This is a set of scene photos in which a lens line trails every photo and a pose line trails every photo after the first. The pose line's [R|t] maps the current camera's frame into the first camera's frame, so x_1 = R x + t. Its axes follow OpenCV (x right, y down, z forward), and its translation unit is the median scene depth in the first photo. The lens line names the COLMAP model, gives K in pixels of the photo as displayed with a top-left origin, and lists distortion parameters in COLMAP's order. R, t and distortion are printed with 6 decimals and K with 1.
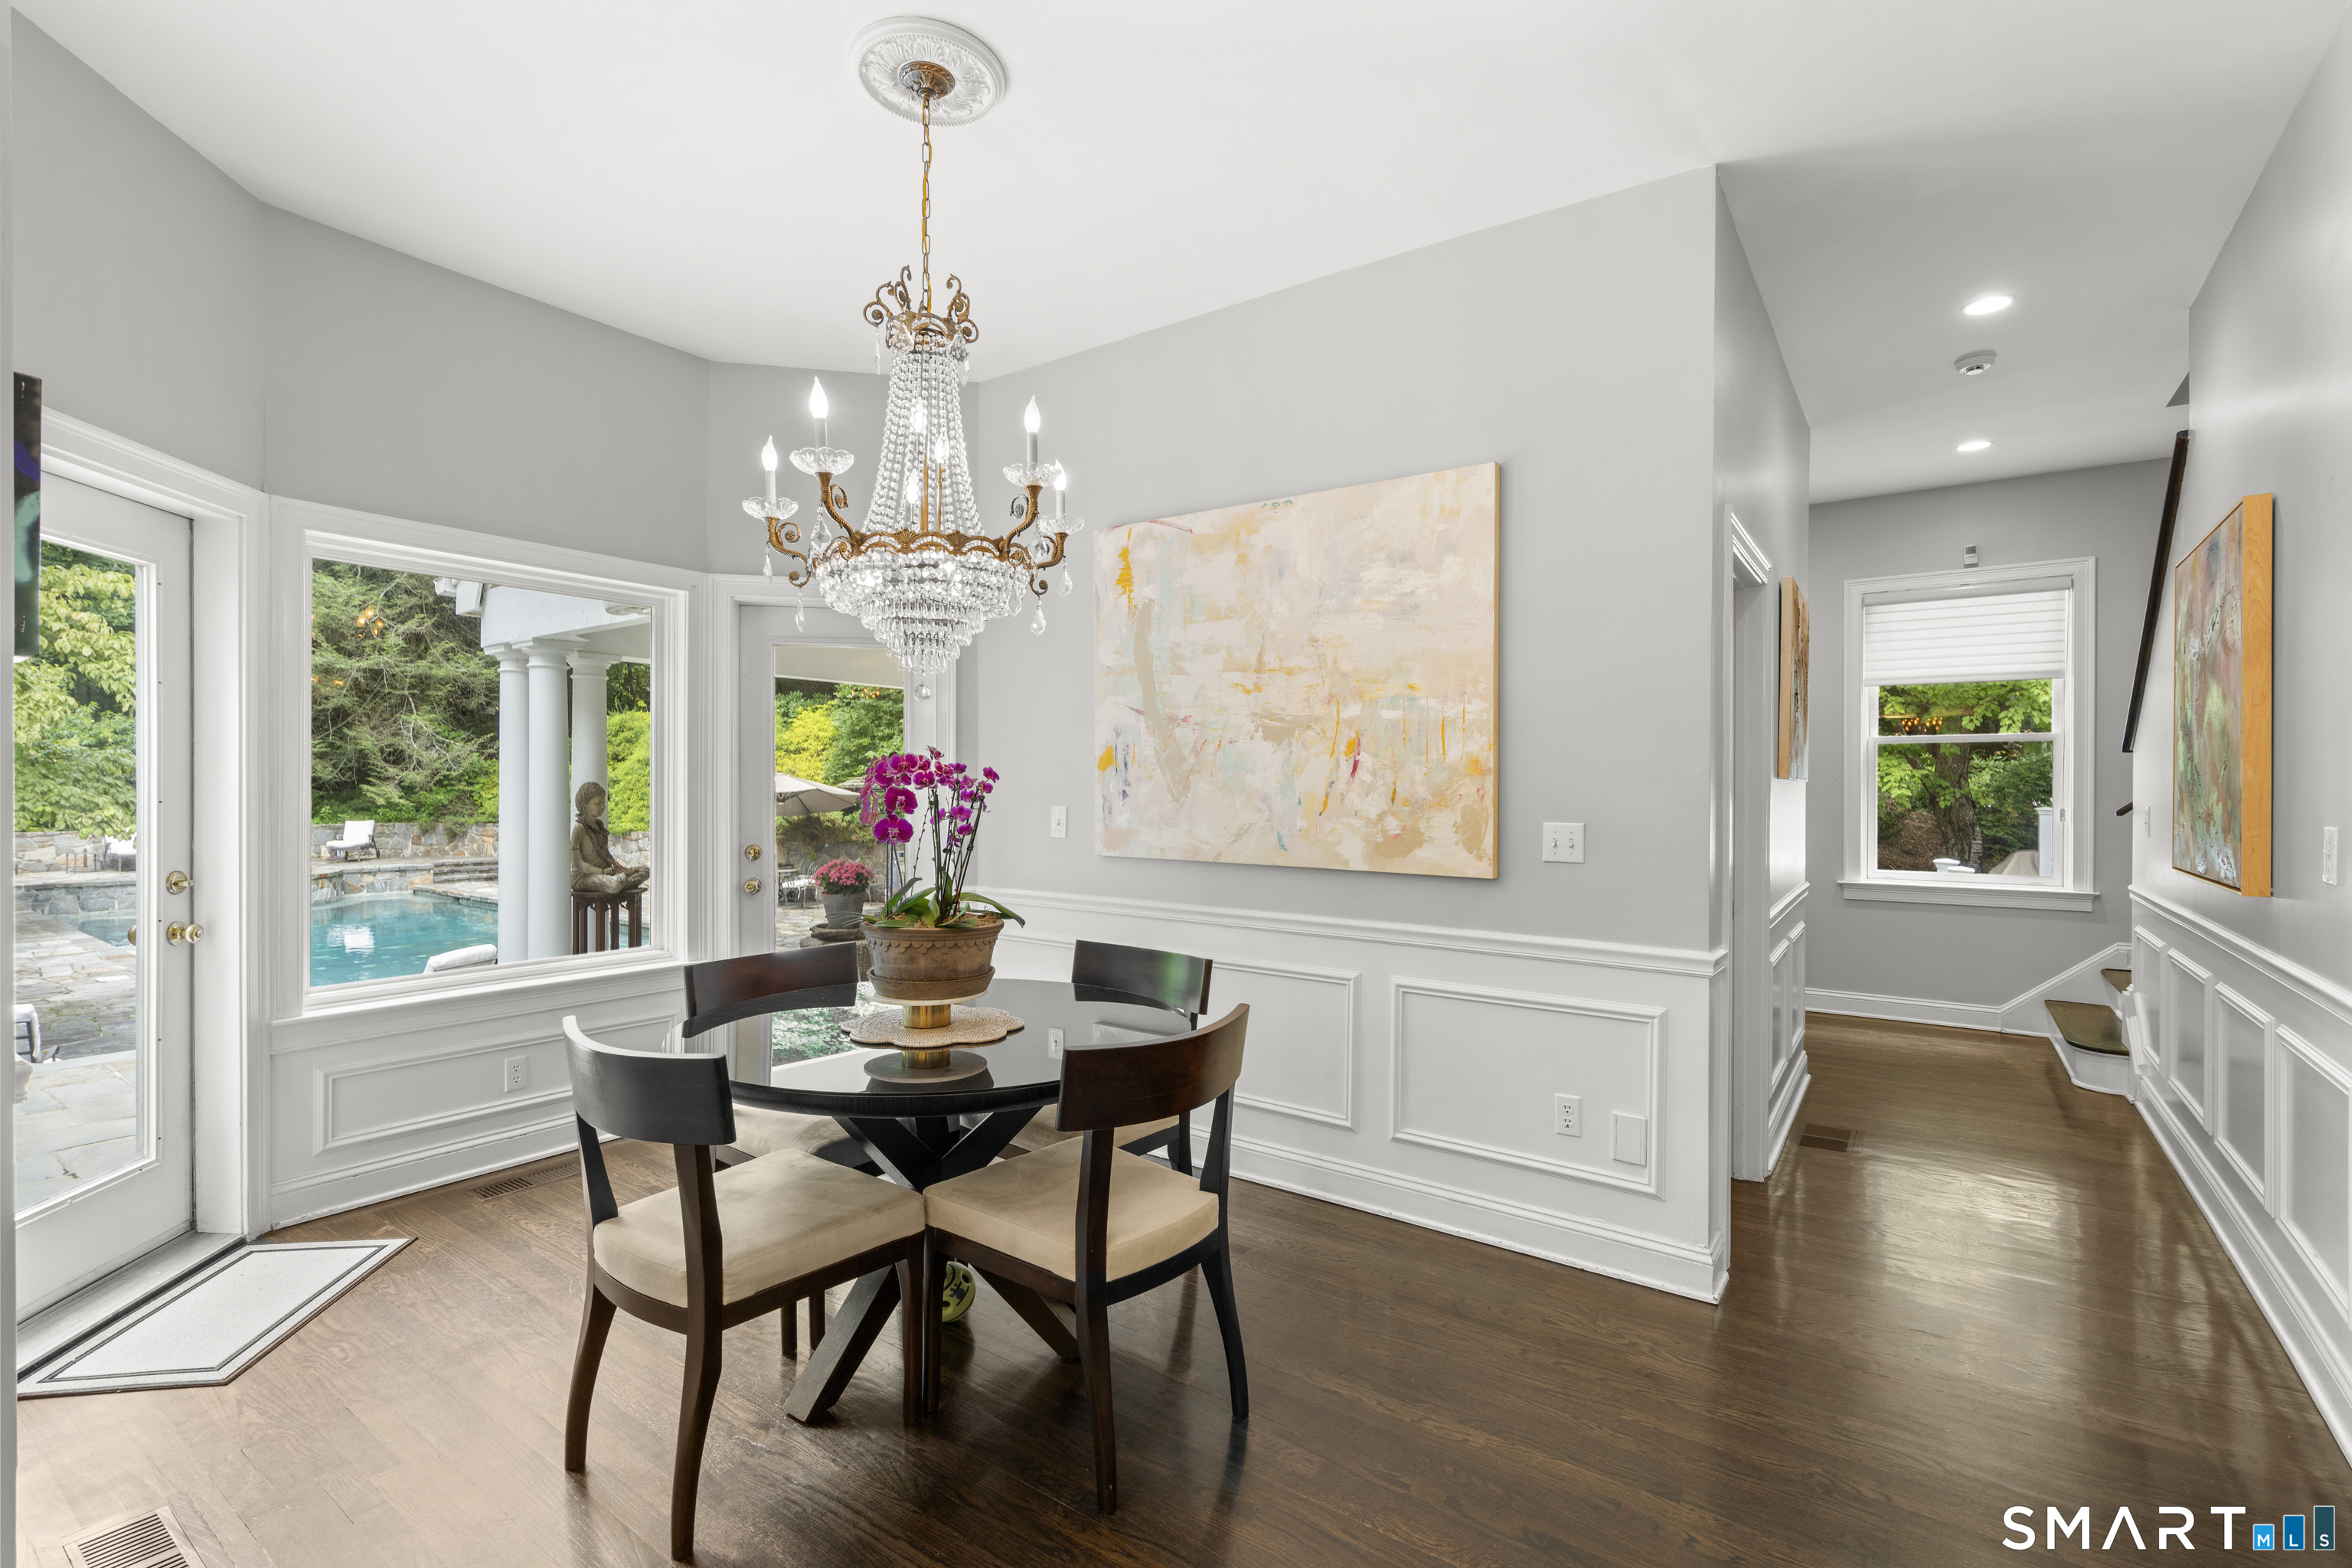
lens RADIAL K [[1048.8, 0, 1175.0], [0, 1048.8, 790.7], [0, 0, 1]] dist [-0.001678, 0.000280]
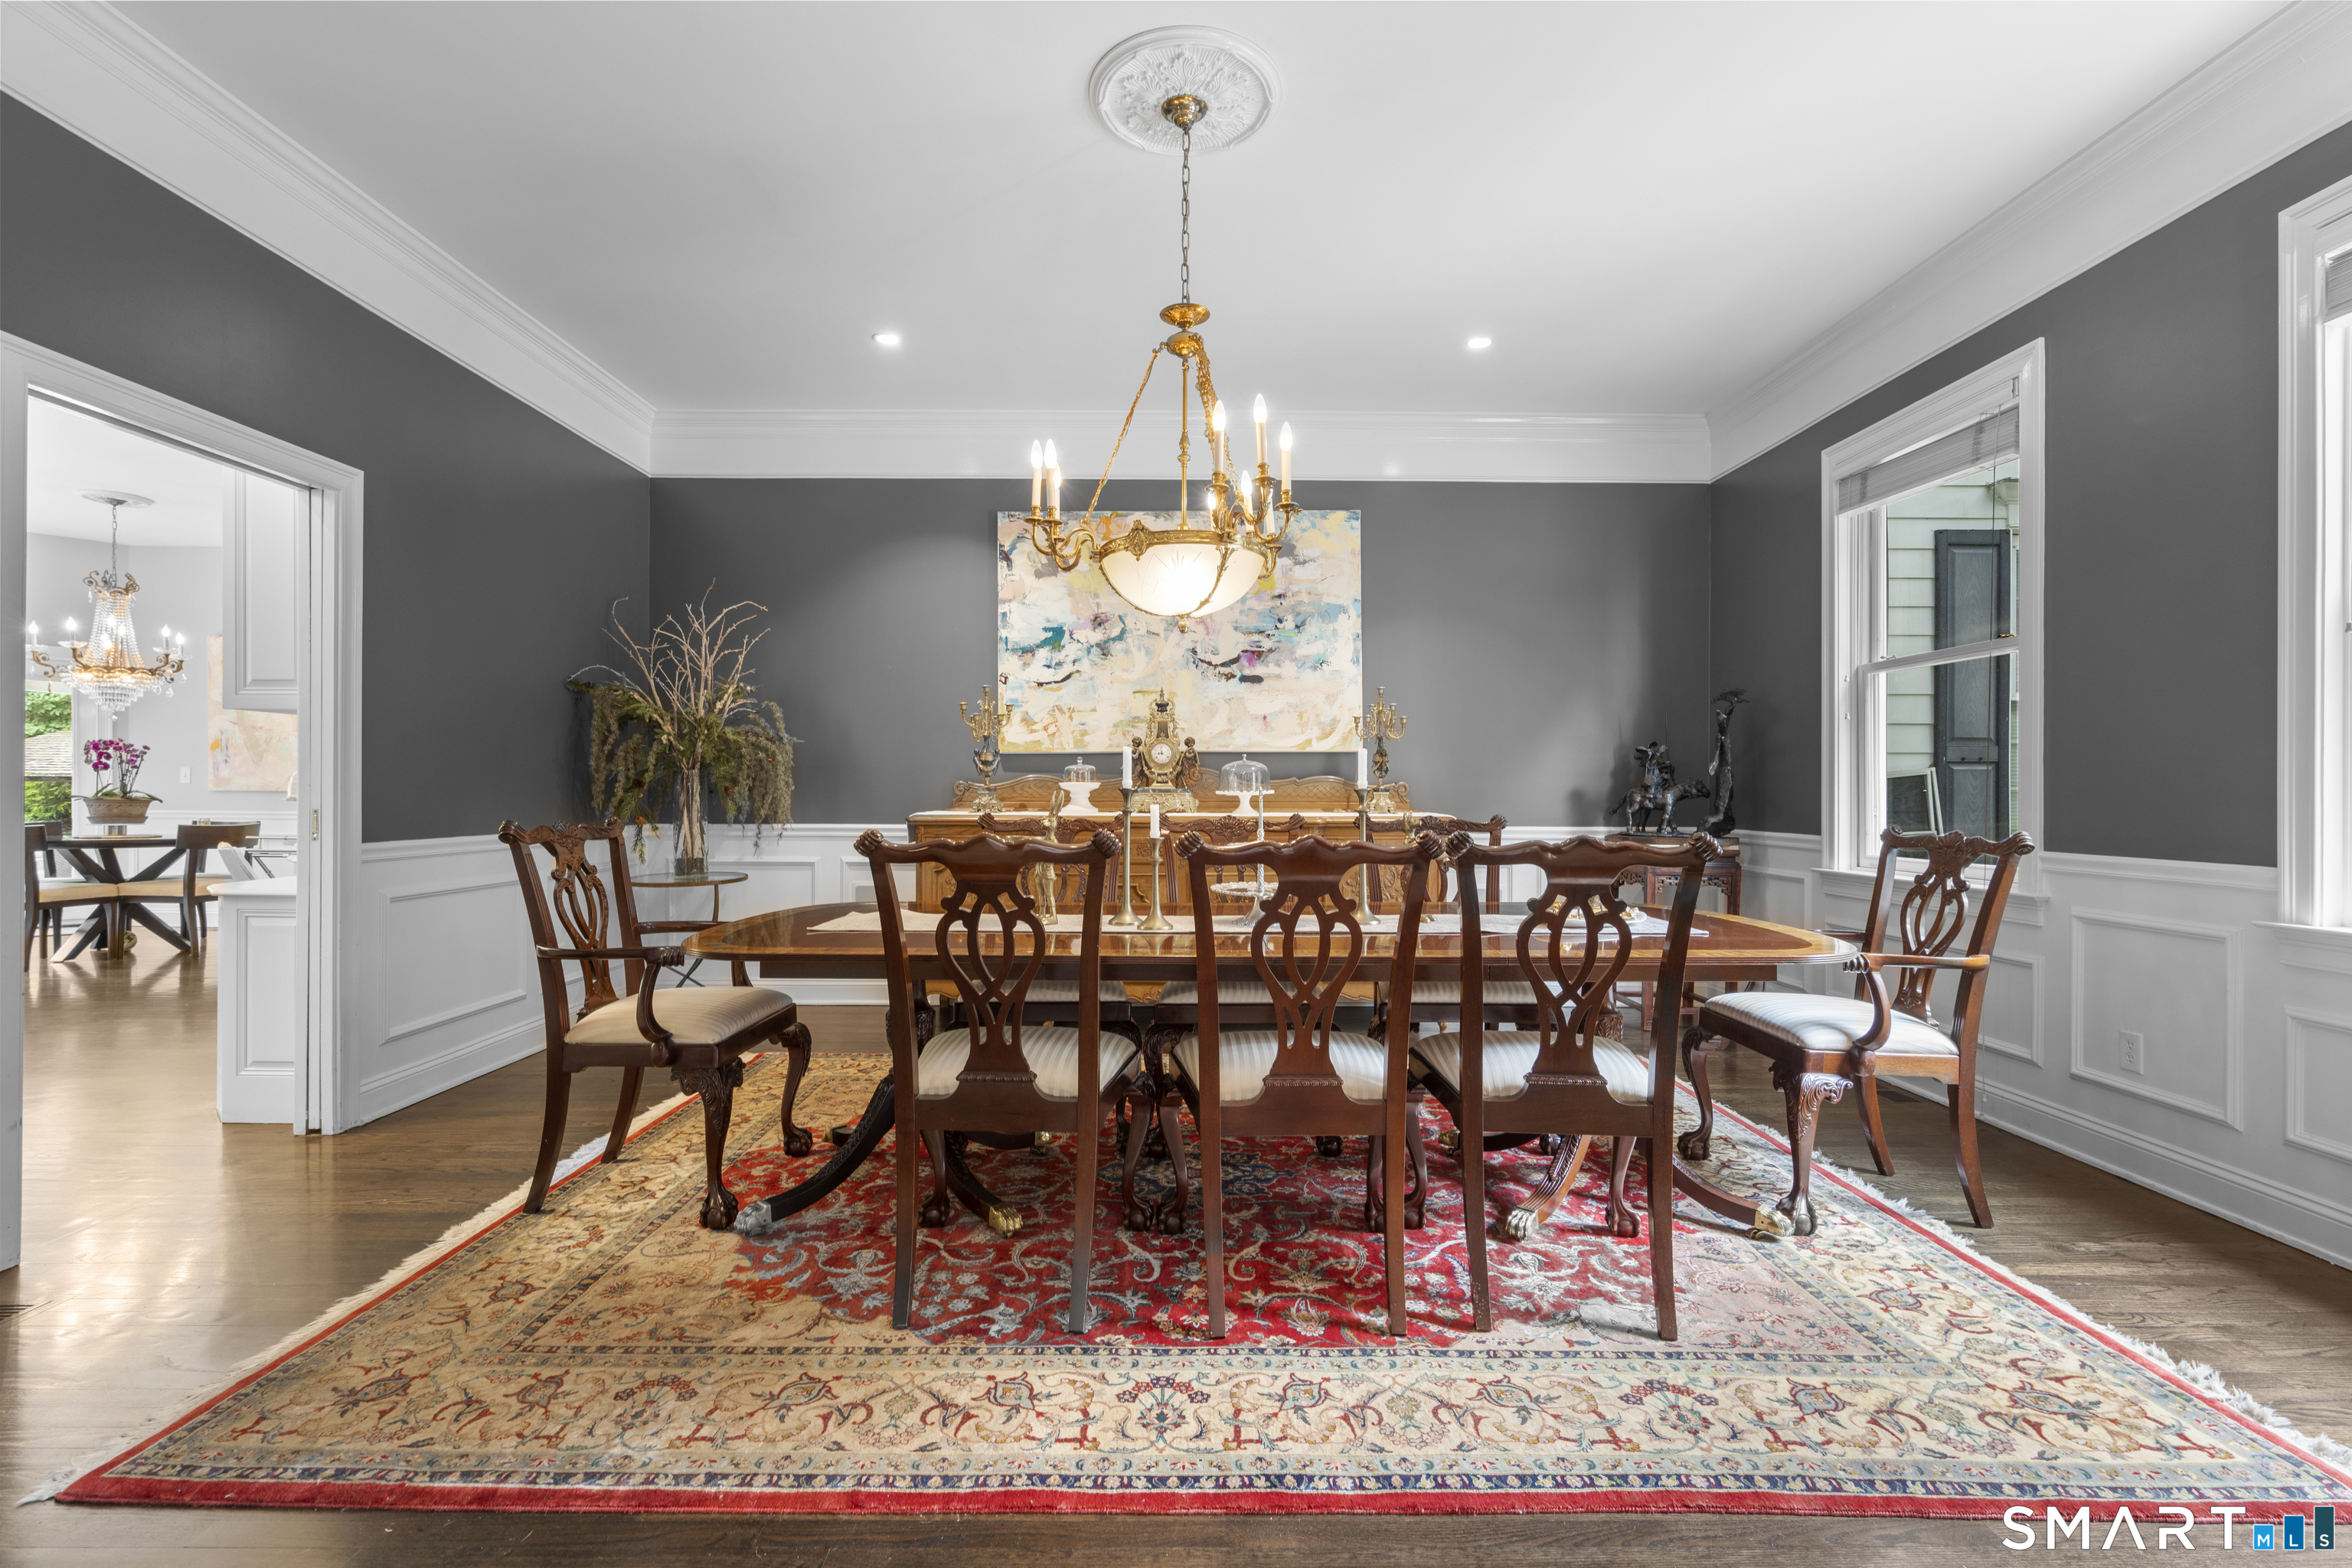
lens RADIAL K [[1048.8, 0, 1175.0], [0, 1048.8, 790.7], [0, 0, 1]] dist [-0.001678, 0.000280]
pose [[0.809641, -0.000462, 0.586925, 0.416439], [0.002307, 0.999994, -0.002397, 0.114576], [-0.586920, 0.003295, 0.809638, -2.940899]]
